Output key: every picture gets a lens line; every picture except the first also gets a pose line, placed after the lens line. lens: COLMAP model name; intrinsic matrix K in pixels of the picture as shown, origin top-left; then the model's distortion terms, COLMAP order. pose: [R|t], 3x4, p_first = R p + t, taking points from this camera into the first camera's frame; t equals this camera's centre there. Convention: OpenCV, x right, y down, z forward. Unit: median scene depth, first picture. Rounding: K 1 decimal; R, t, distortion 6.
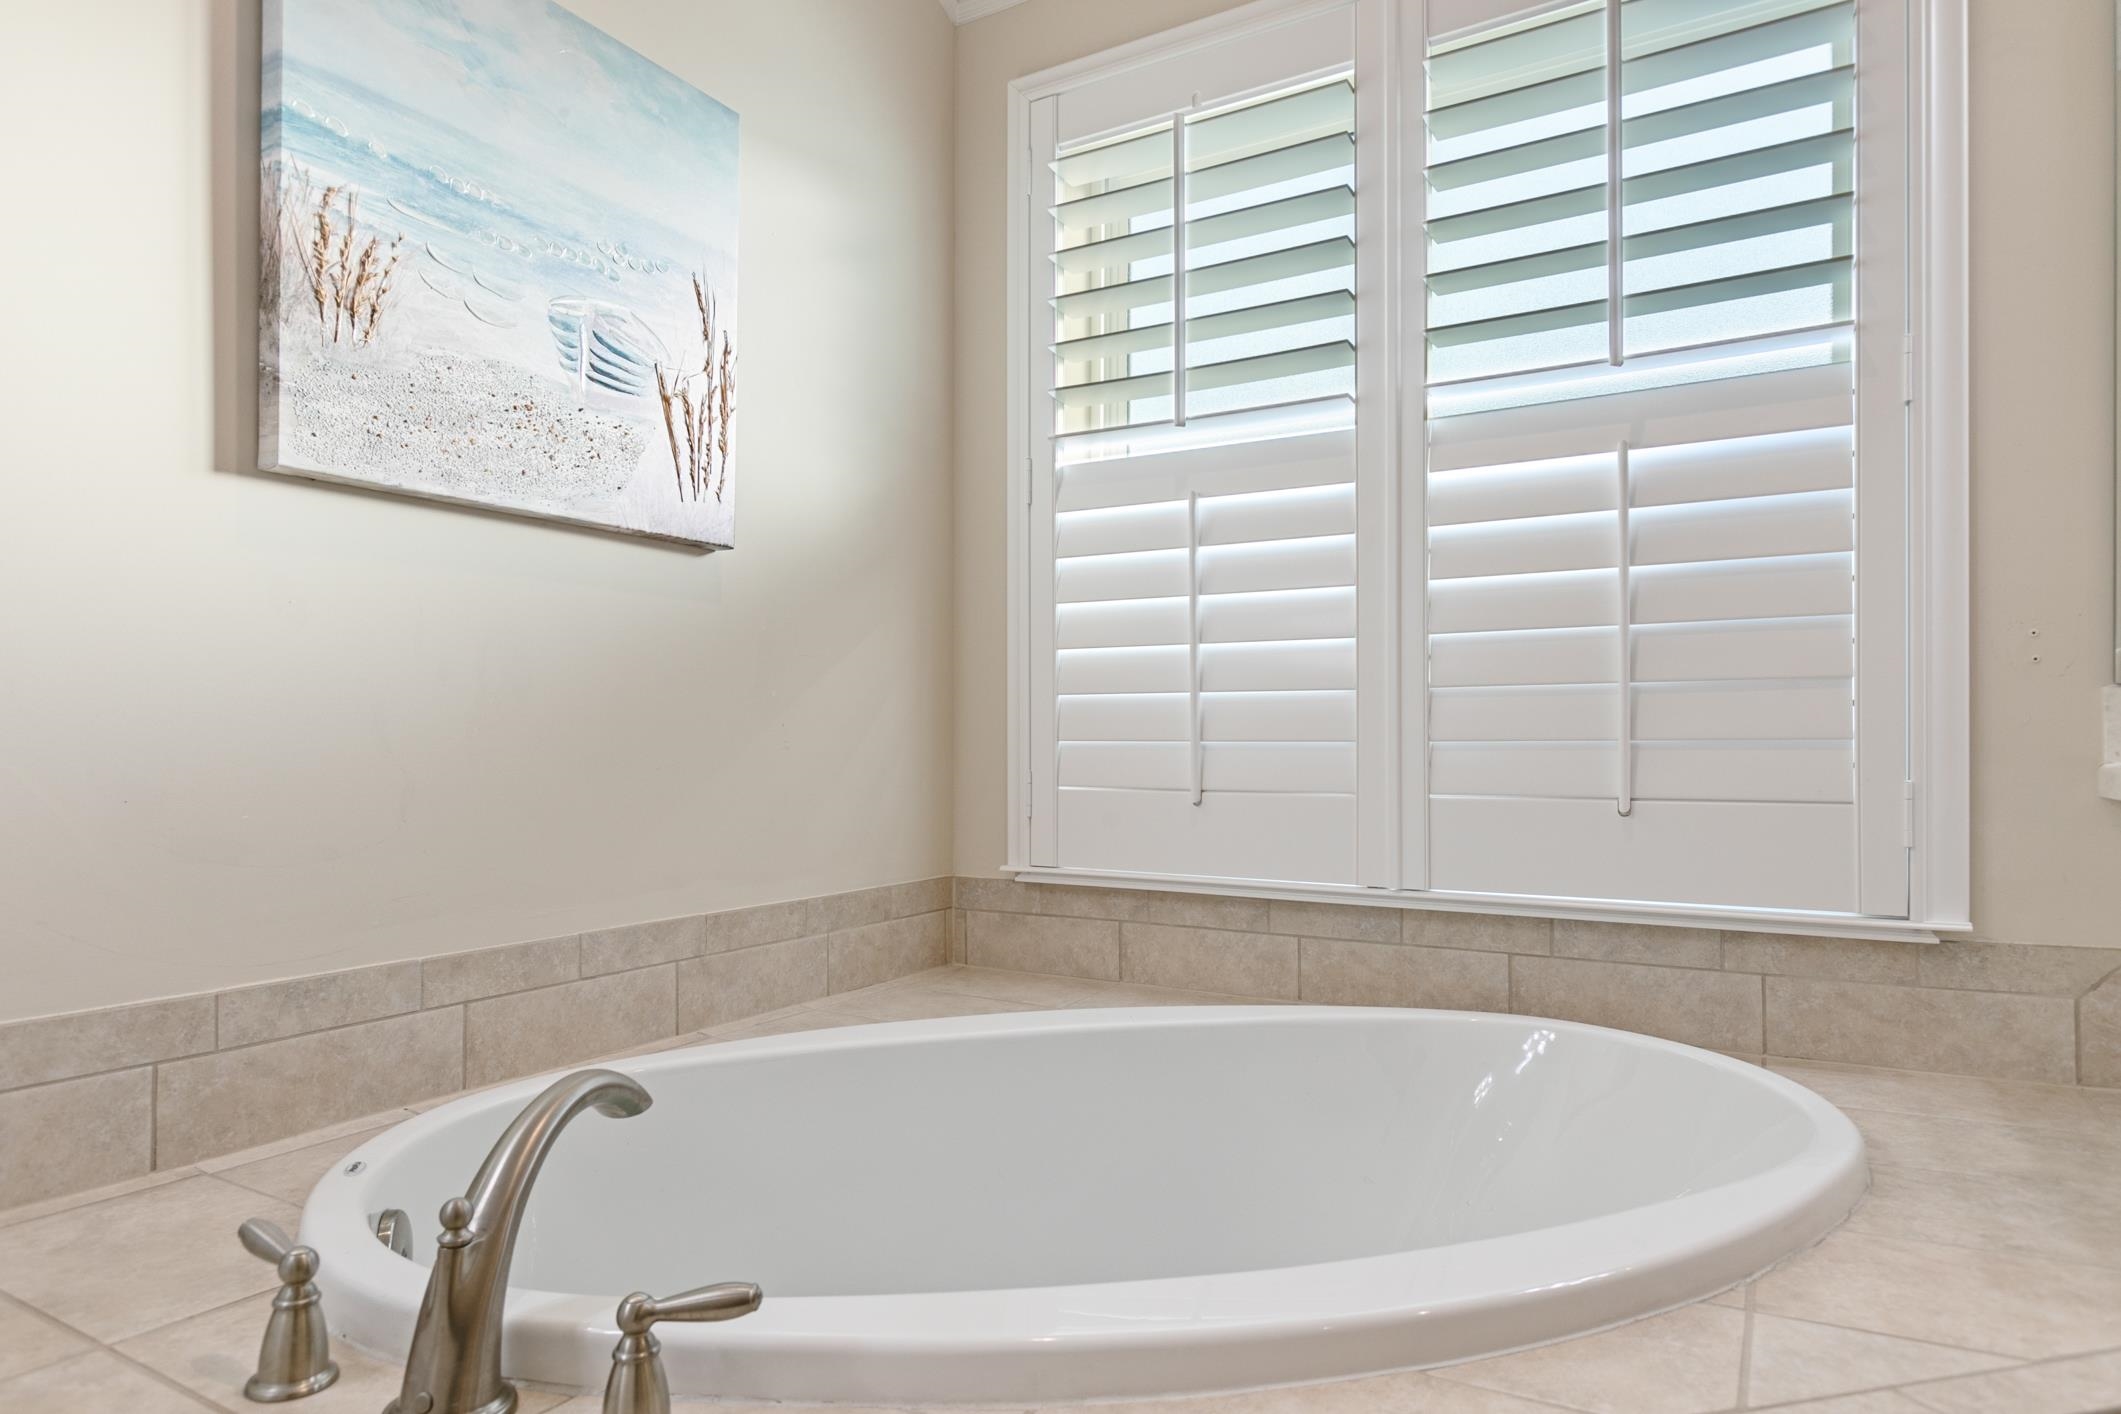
lens RADIAL K [[1255.0, 0, 1060.5], [0, 1255.0, 707.0], [0, 0, 1]] dist [0.026743, 0.000588]
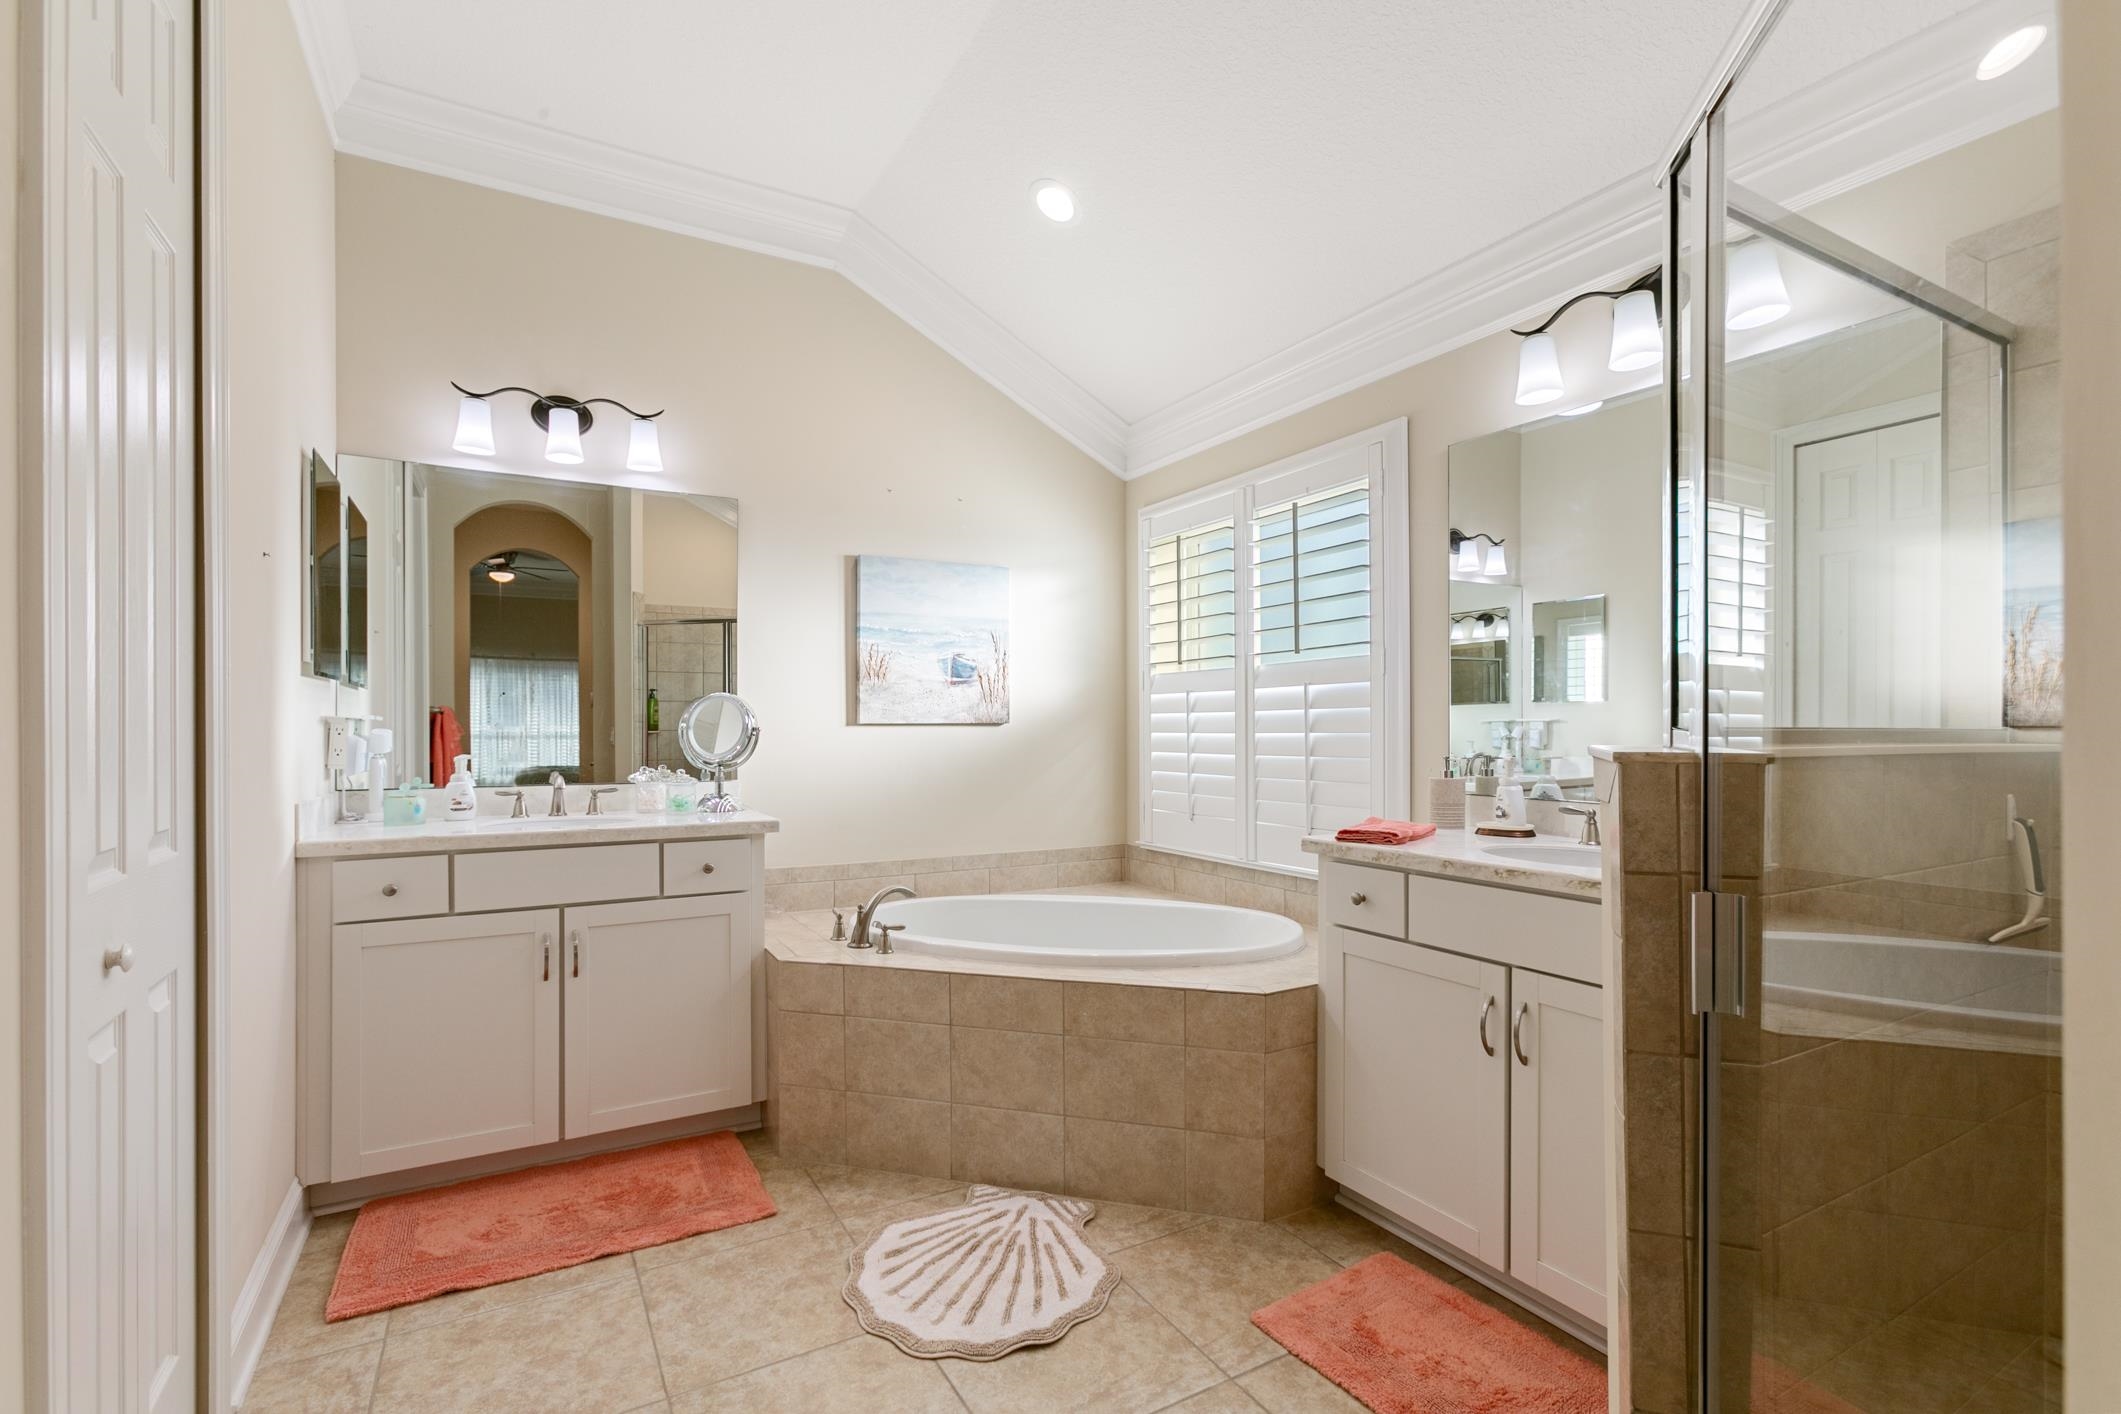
lens RADIAL K [[971.0, 0, 1053.2], [0, 971.0, 722.4], [0, 0, 1]] dist [-0.001440, 0.000512]
pose [[0.865886, -0.006178, -0.500202, 0.881837], [0.017461, 0.999688, 0.017878, -0.160829], [0.499936, -0.024214, 0.865724, -0.801030]]
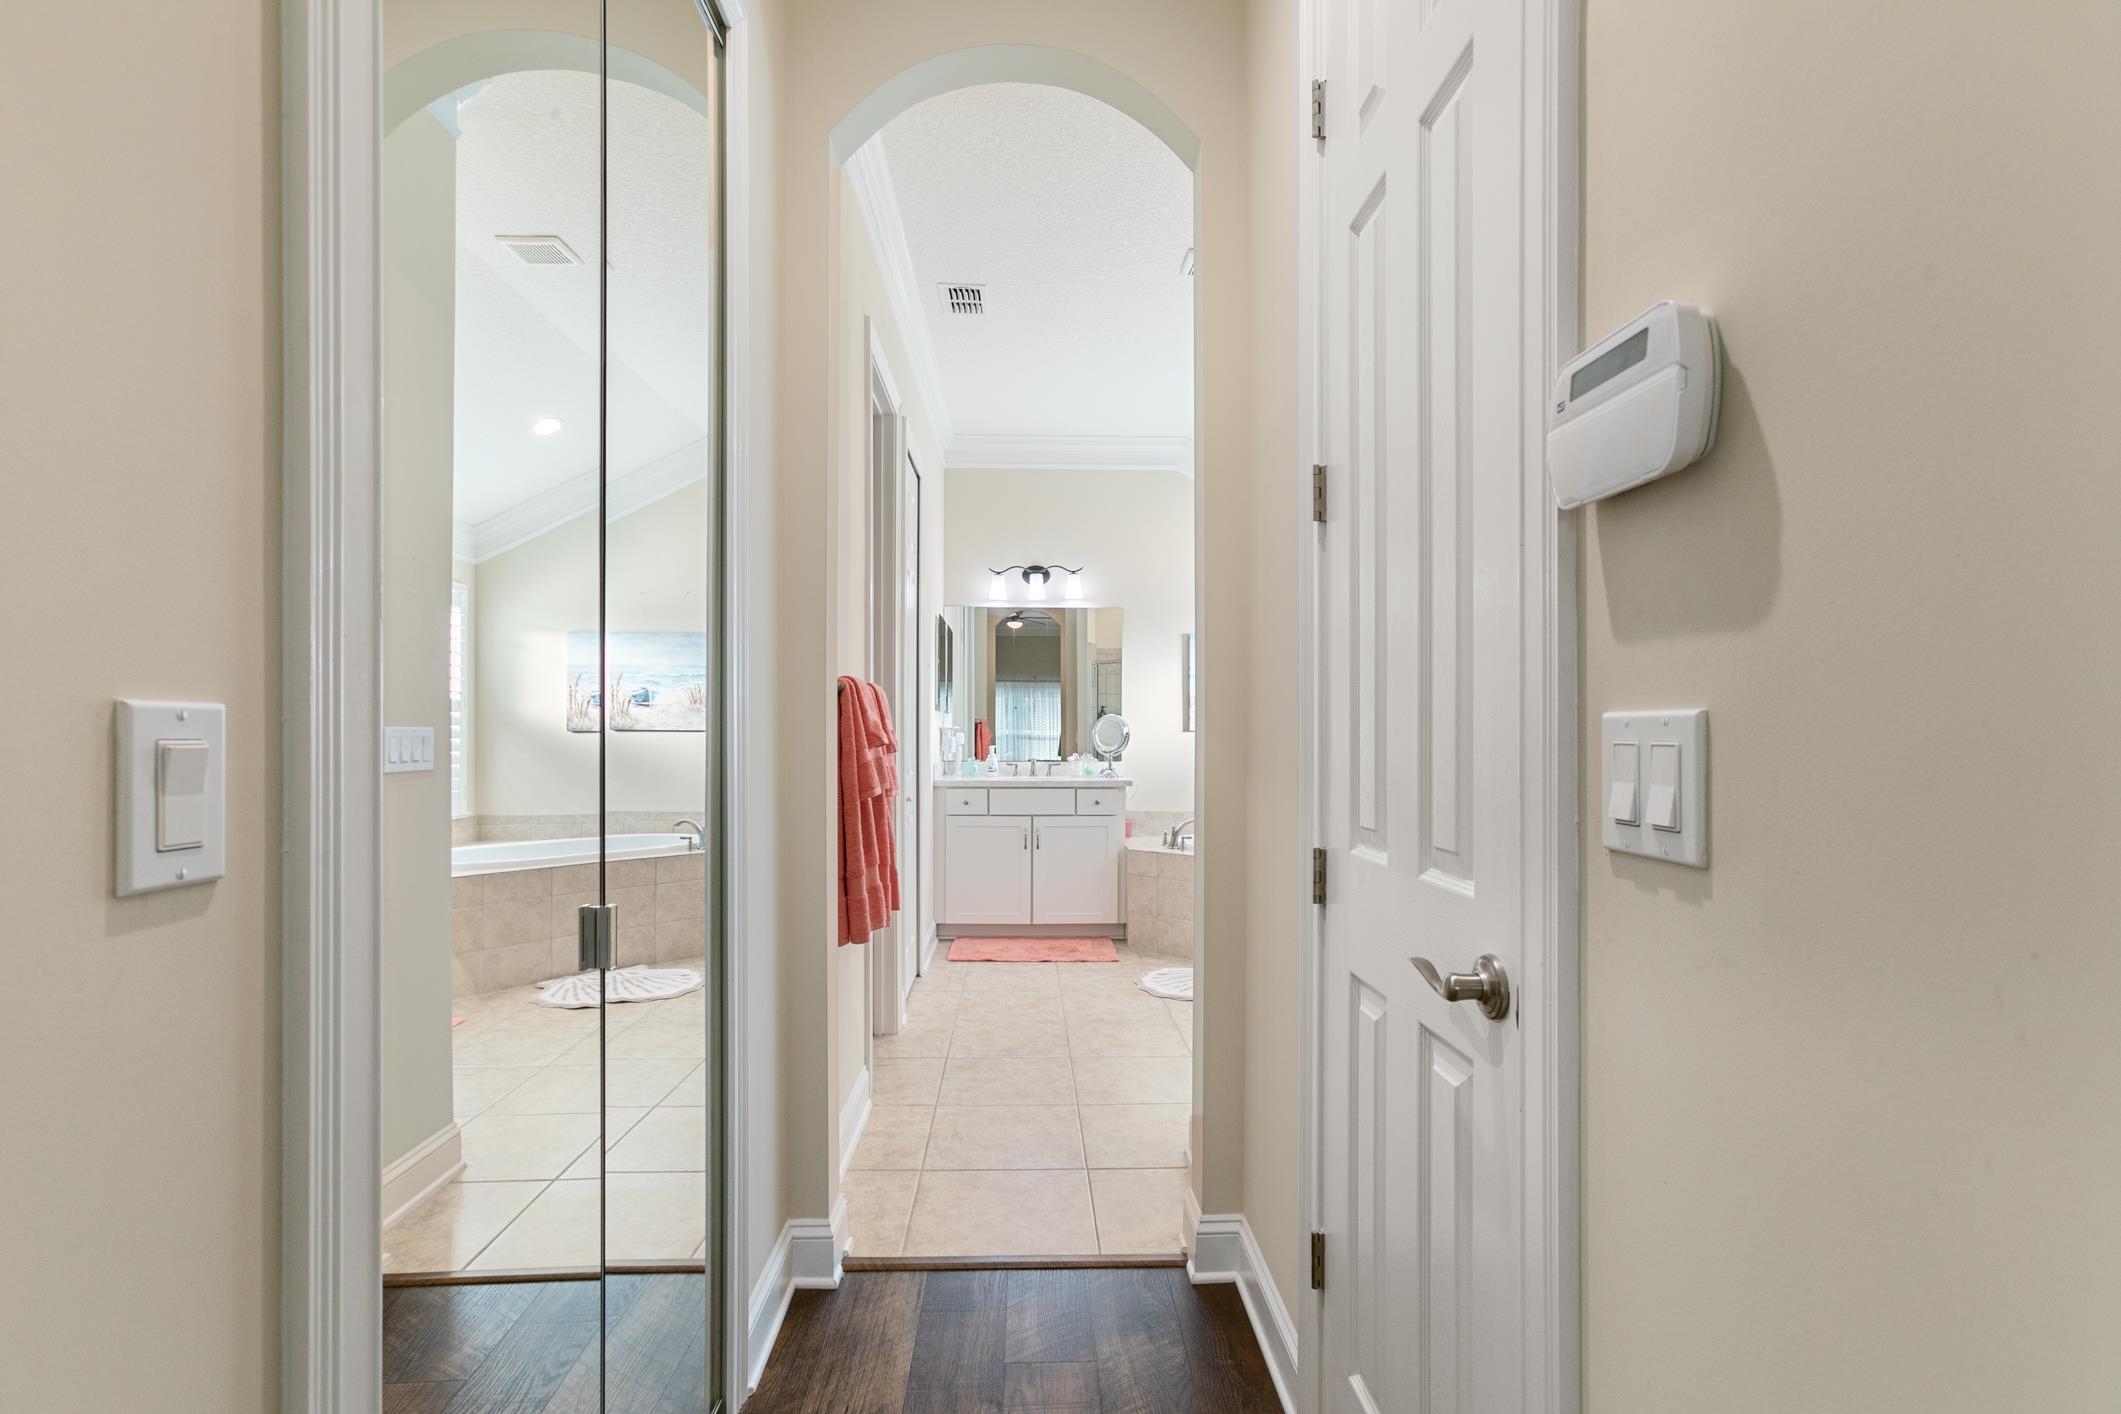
lens RADIAL K [[978.0, 0, 1060.5], [0, 978.0, 707.0], [0, 0, 1]] dist [0.000254, 0.000115]
pose [[0.542179, -0.021587, -0.839986, 2.111878], [0.021791, 0.999695, -0.011626, -0.181609], [0.839981, -0.012001, 0.542484, -1.486313]]
